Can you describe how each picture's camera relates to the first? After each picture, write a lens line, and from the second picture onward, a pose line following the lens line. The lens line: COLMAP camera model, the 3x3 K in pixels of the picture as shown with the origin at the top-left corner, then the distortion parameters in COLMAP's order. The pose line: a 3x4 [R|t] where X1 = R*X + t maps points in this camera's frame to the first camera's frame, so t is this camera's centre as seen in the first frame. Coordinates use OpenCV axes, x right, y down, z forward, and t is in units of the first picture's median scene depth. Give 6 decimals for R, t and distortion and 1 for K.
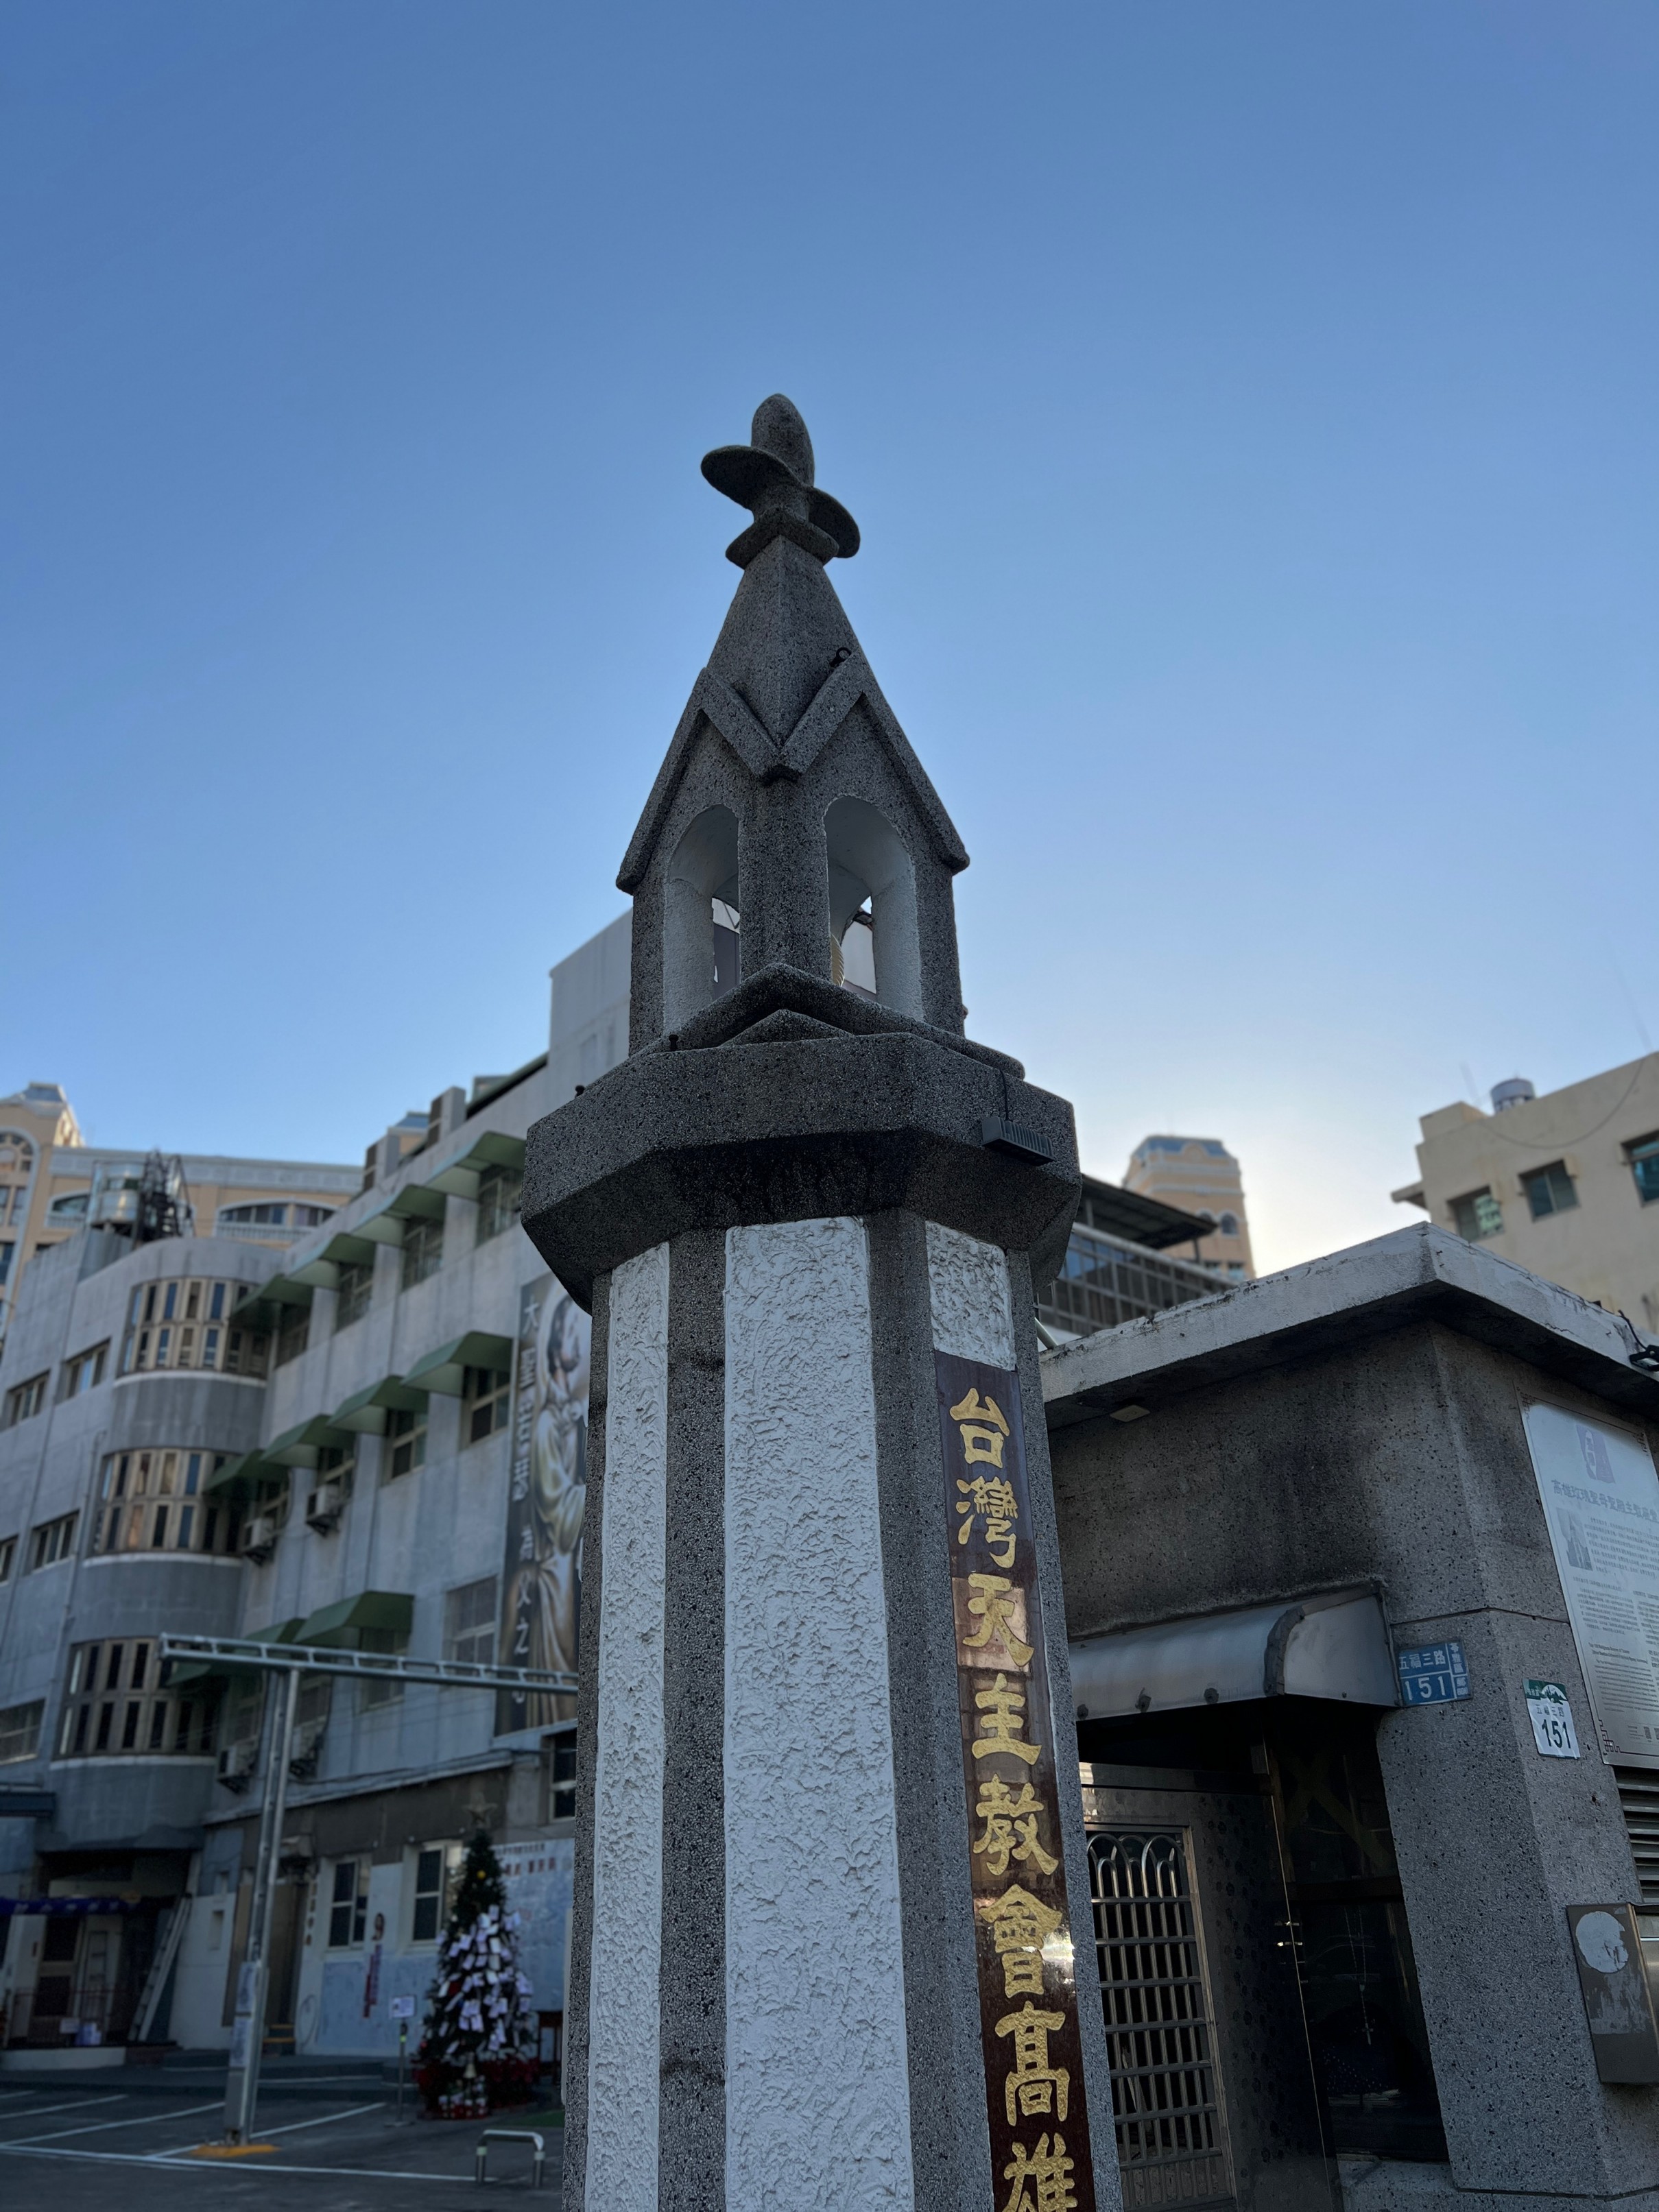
lens RADIAL K [[1656.6, 0, 831.1], [0, 1656.6, 1106.5], [0, 0, 1]] dist [0.052722, -0.065504]
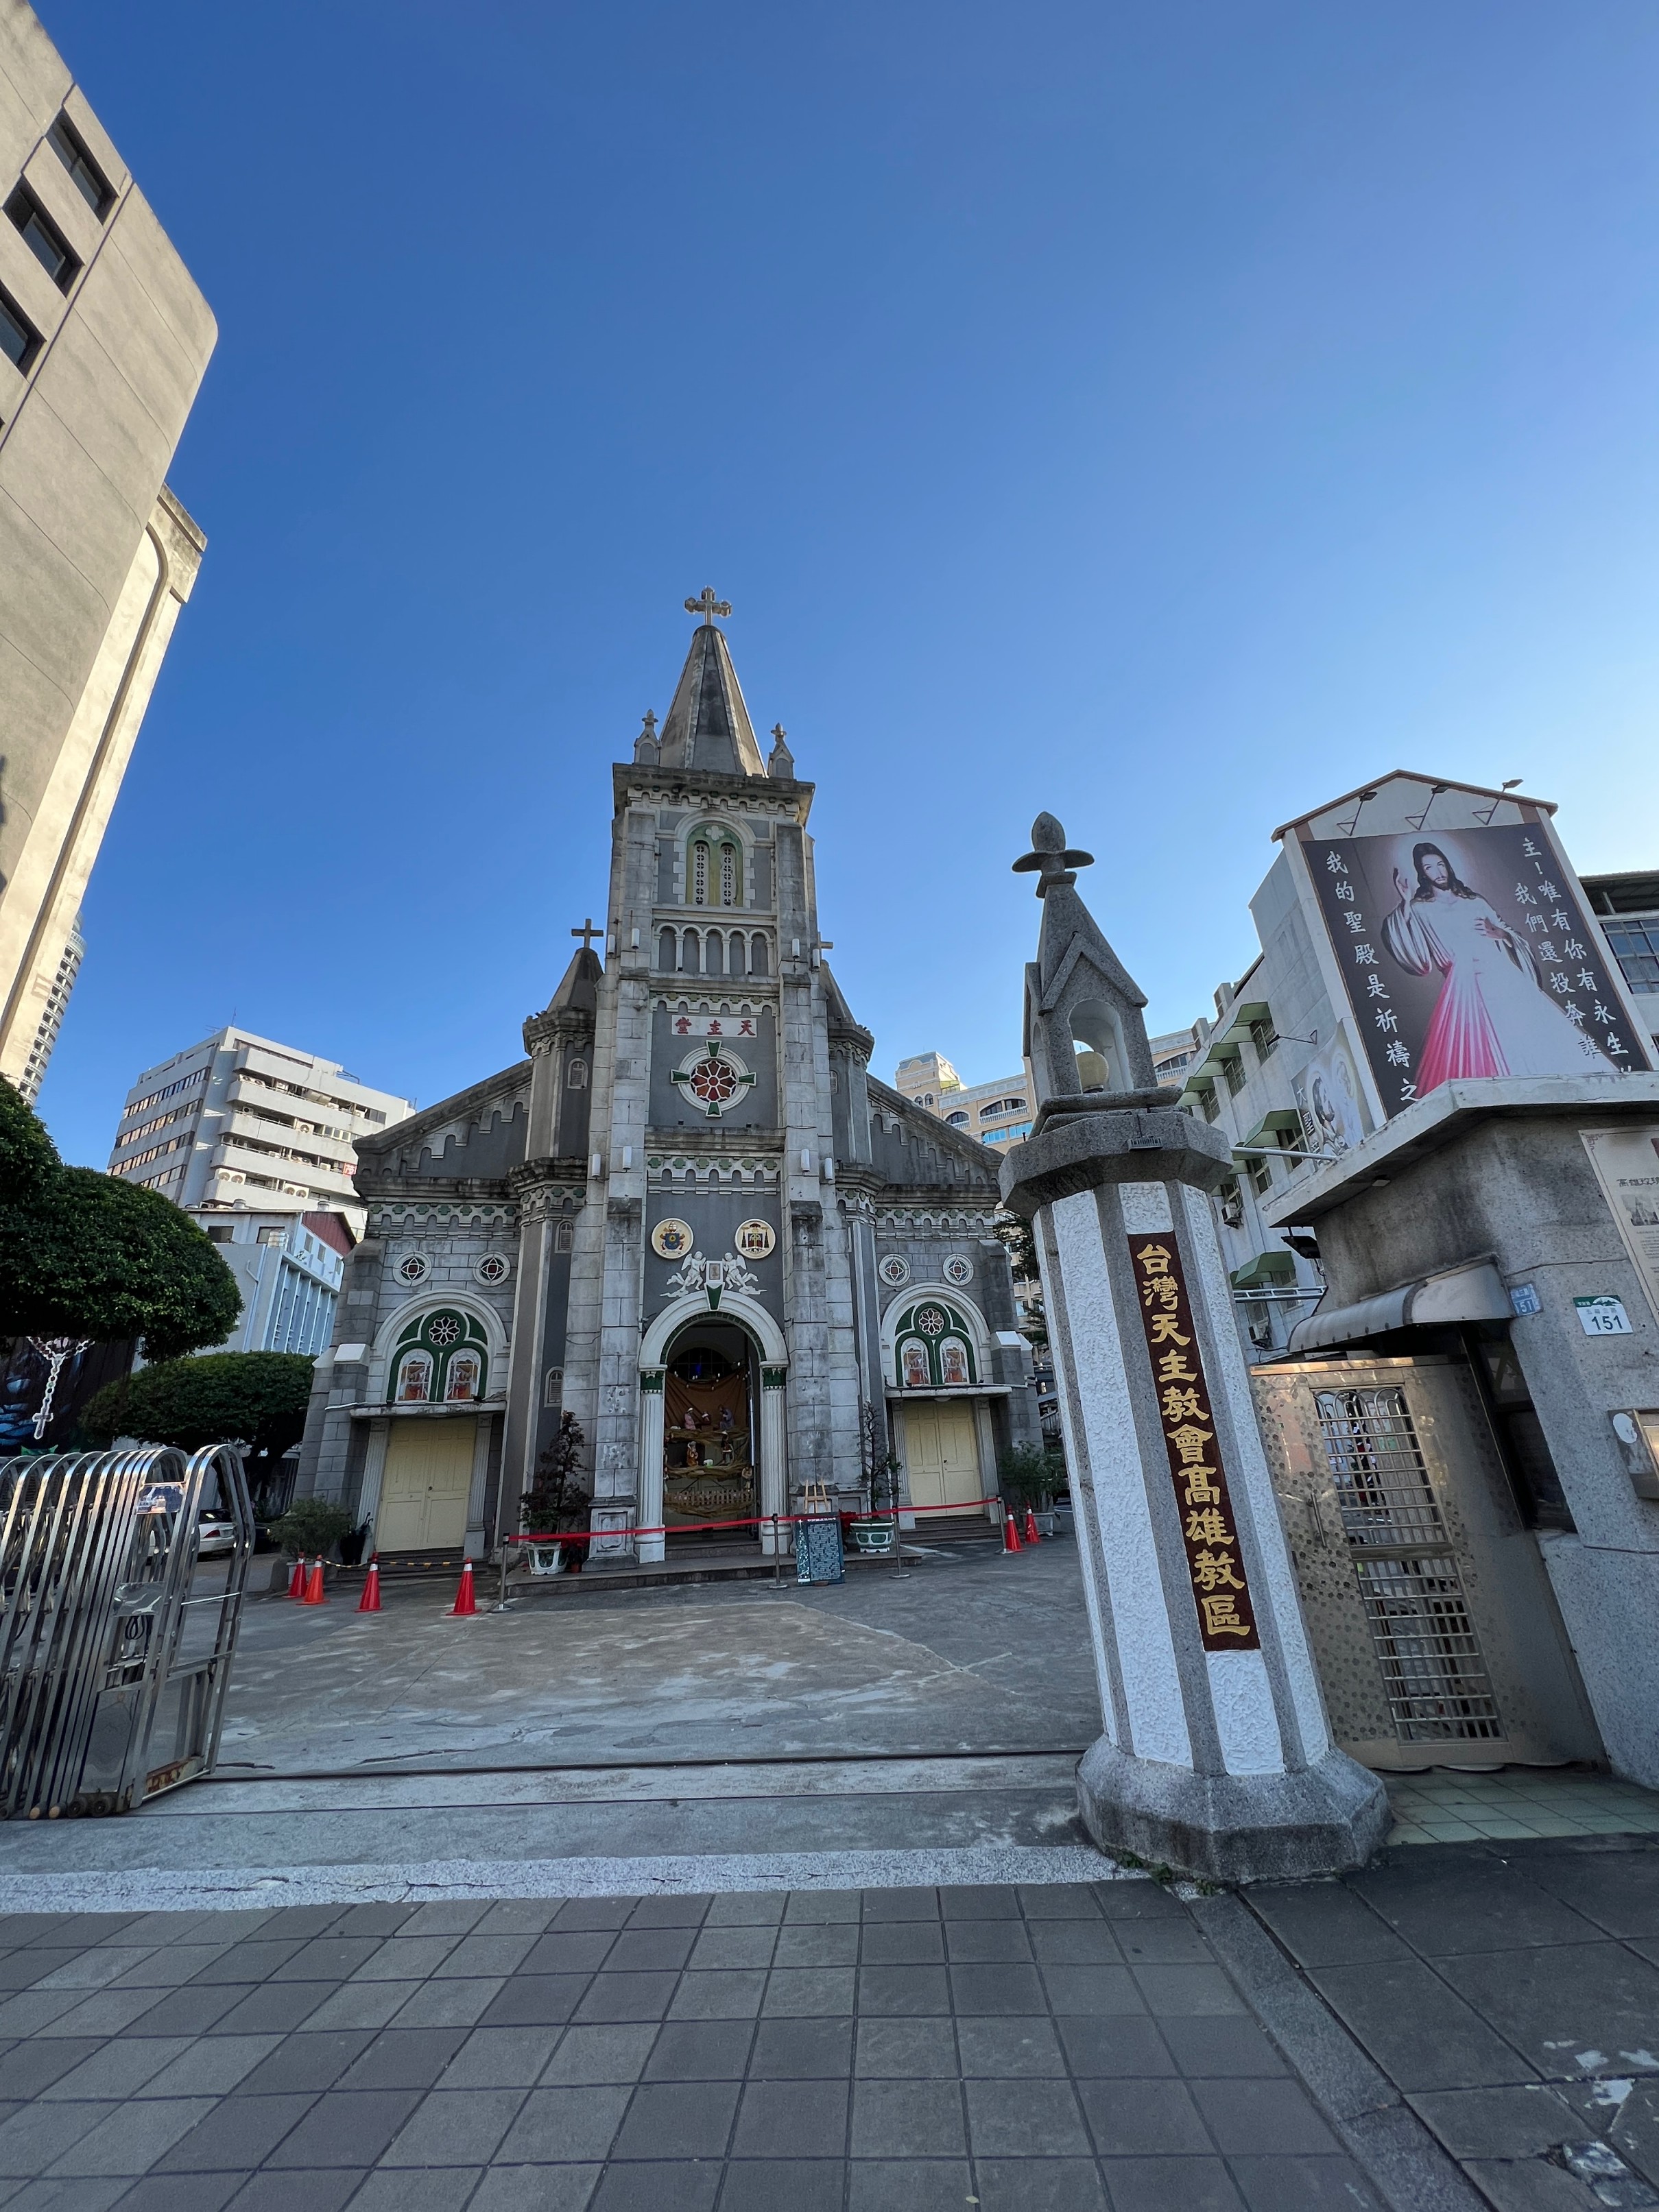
lens RADIAL K [[885.3, 0, 827.1], [0, 885.3, 1100.8], [0, 0, 1]] dist [-0.006840, 0.000193]
pose [[0.697646, -0.276354, -0.660998, 0.715002], [0.348056, 0.937155, -0.024457, -0.184578], [0.626216, -0.213002, 0.749989, -0.316426]]
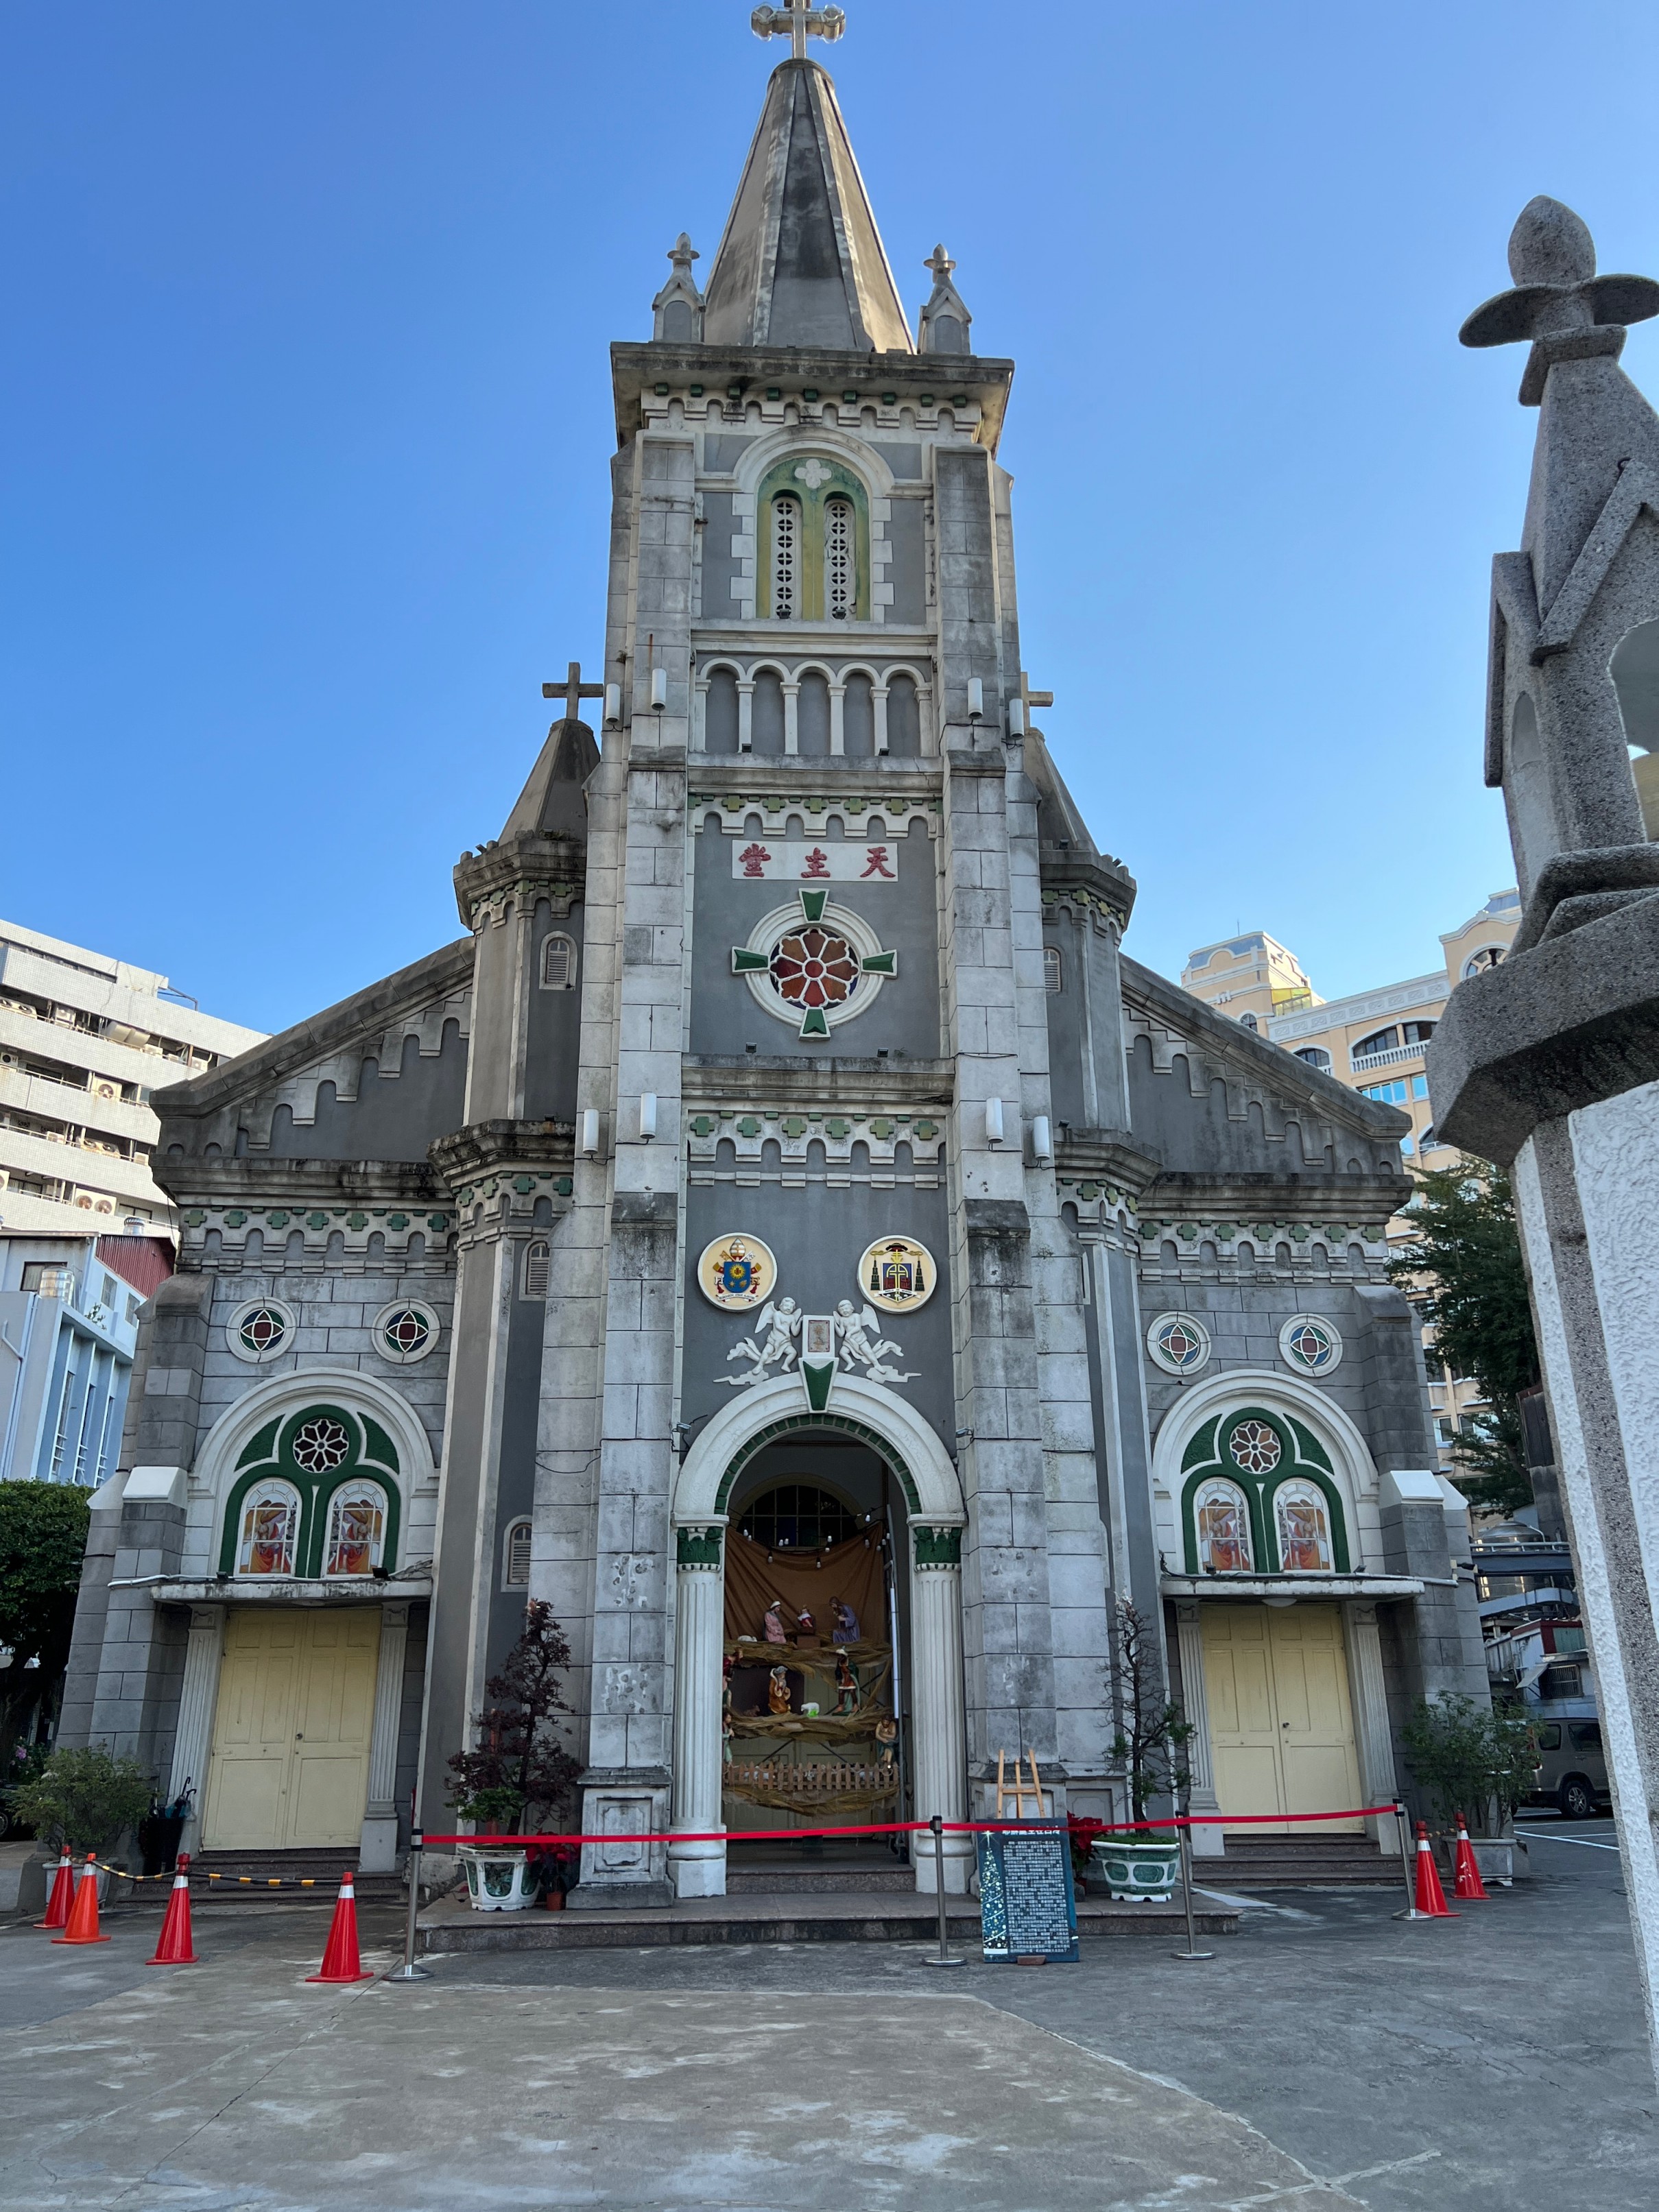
lens RADIAL K [[1656.6, 0, 833.3], [0, 1656.6, 1115.4], [0, 0, 1]] dist [0.052722, -0.065504]
pose [[0.602663, -0.249867, -0.757867, 0.499340], [0.353141, 0.935166, -0.027501, -0.070307], [0.715603, -0.251061, 0.651829, -0.085584]]
